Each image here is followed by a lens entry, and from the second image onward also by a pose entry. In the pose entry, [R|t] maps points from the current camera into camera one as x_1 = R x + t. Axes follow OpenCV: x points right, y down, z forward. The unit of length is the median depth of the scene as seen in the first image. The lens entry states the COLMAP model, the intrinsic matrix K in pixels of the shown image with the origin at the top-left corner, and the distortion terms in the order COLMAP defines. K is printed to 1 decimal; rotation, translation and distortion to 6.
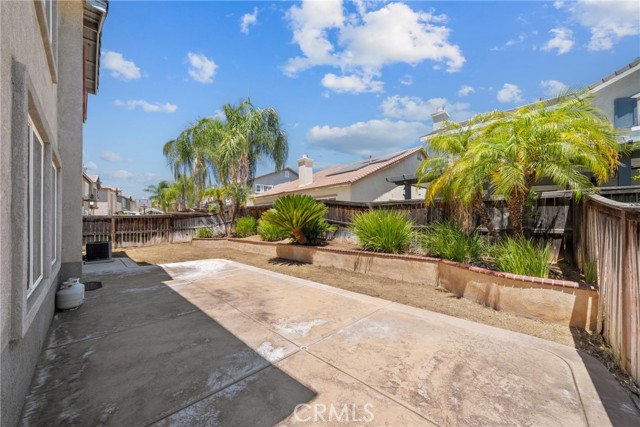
lens RADIAL K [[218.7, 0, 320.4], [0, 218.7, 215.7], [0, 0, 1]] dist [-0.001225, -0.000082]
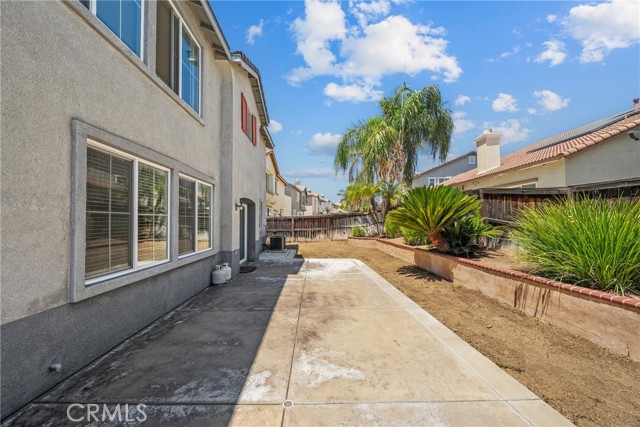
lens RADIAL K [[233.5, 0, 318.8], [0, 233.5, 211.6], [0, 0, 1]] dist [-0.000855, -0.000332]
pose [[0.734994, -0.026900, -0.677540, 0.201928], [0.019909, 0.999638, -0.018090, -0.000390], [0.677781, -0.000193, 0.735264, 0.195863]]
